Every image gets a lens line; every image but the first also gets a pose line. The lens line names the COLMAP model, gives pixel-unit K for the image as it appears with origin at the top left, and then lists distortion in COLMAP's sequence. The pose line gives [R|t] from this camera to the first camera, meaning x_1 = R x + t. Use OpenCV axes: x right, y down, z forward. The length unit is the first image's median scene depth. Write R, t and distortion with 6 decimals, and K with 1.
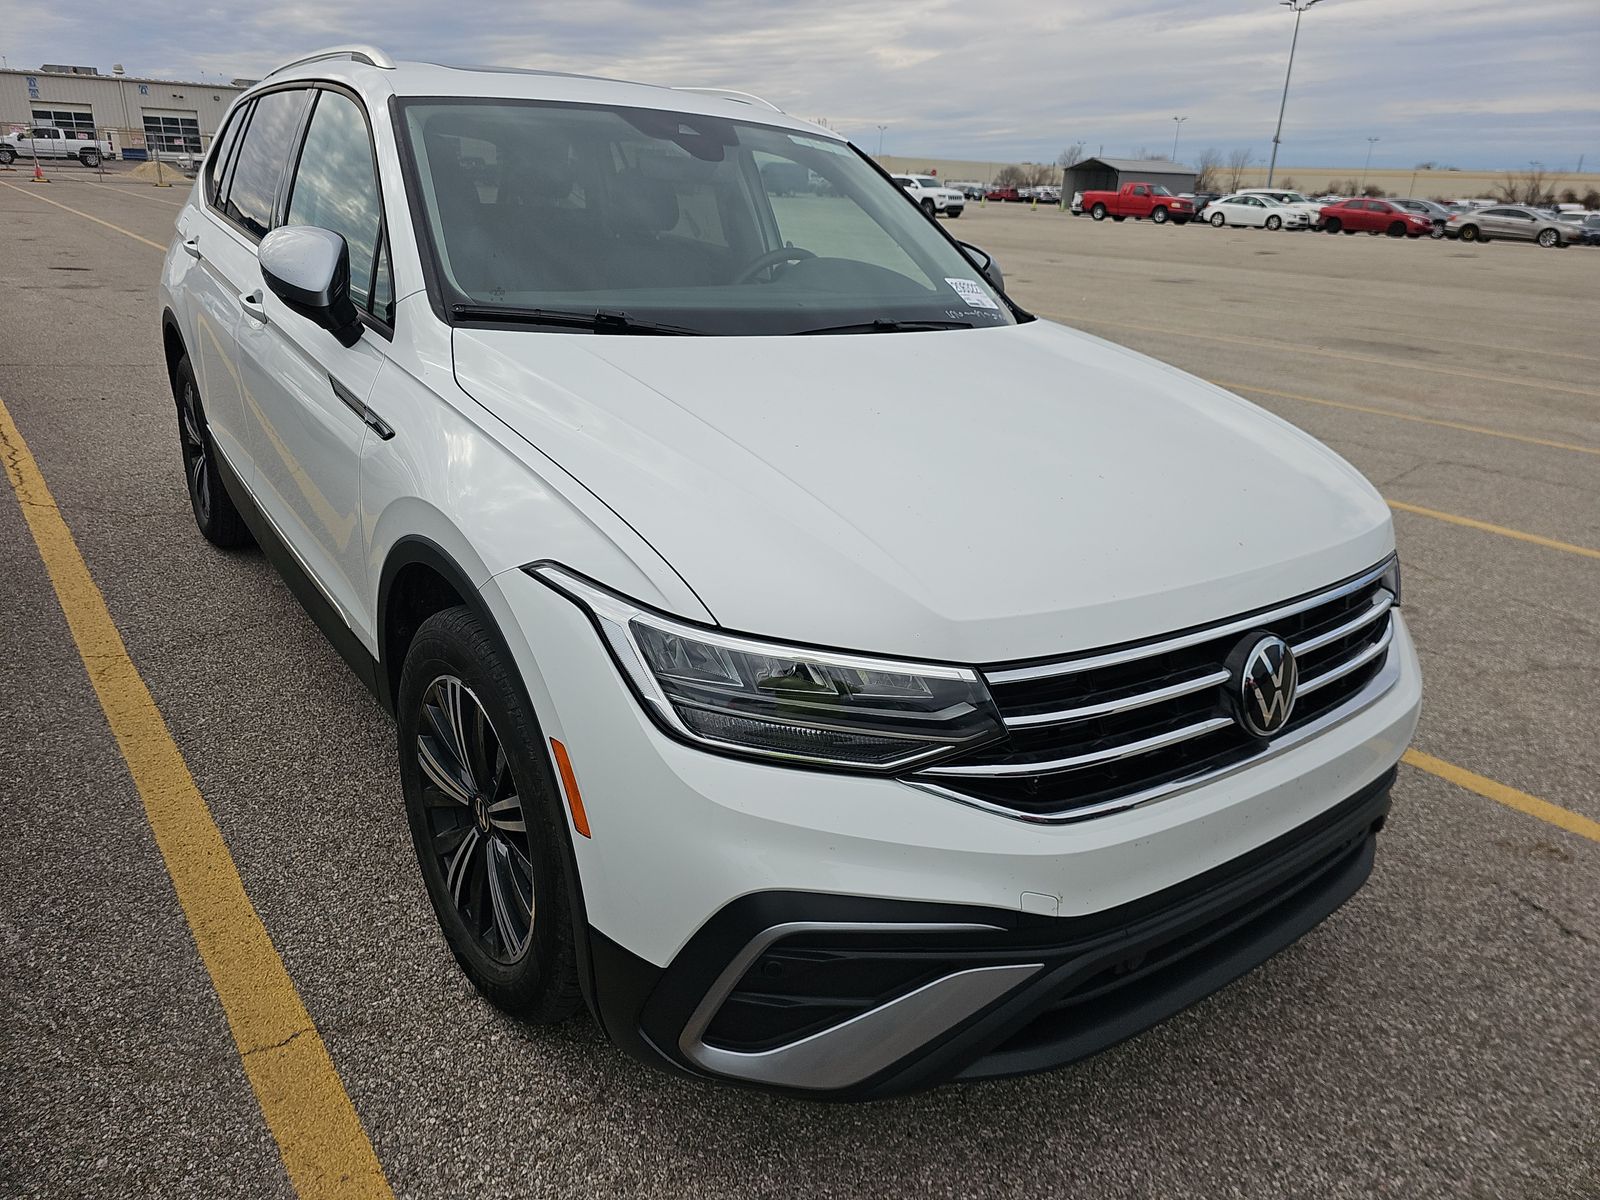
lens RADIAL K [[1075.6, 0, 800.0], [0, 1075.6, 592.7], [0, 0, 1]] dist [0.030460, -0.031600]
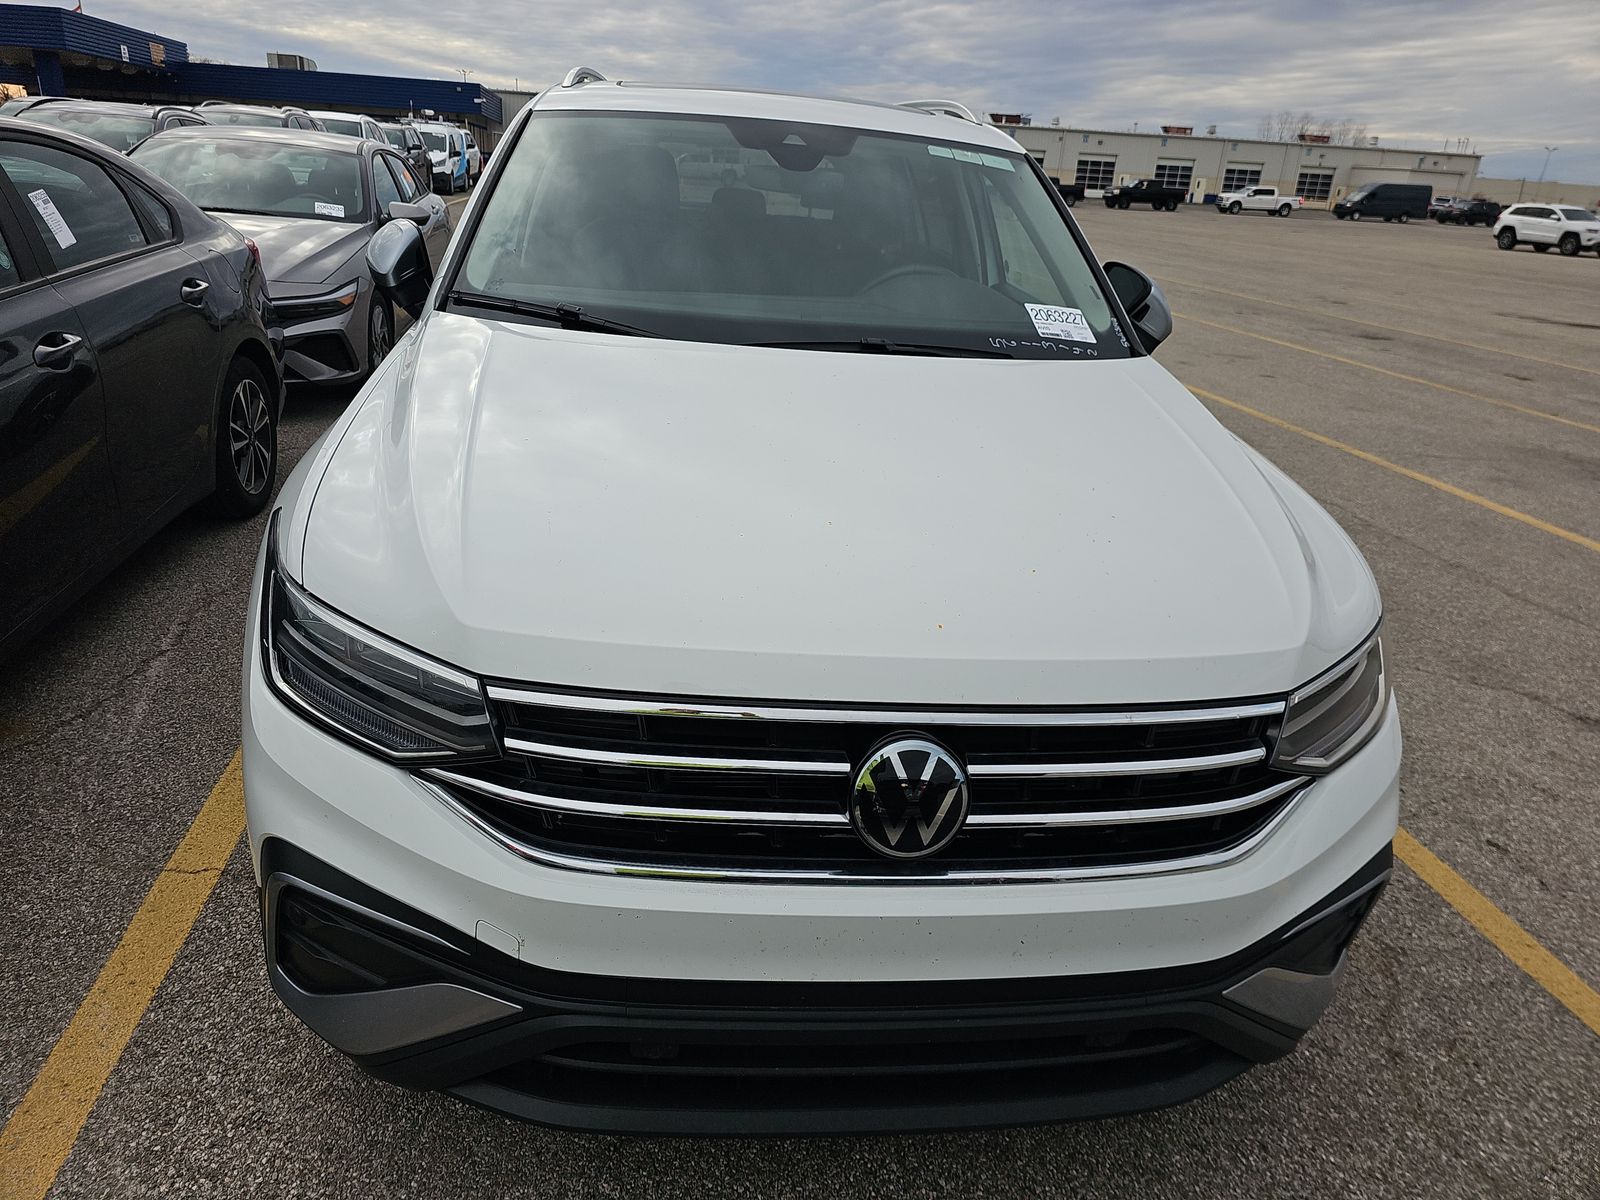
lens RADIAL K [[1071.9, 0, 800.0], [0, 1071.9, 600.0], [0, 0, 1]] dist [0.044308, -0.044065]
pose [[0.868828, 0.190054, -0.457185, 0.376929], [-0.195715, 0.980019, 0.035464, -0.040202], [0.454790, 0.058666, 0.888664, 0.119705]]
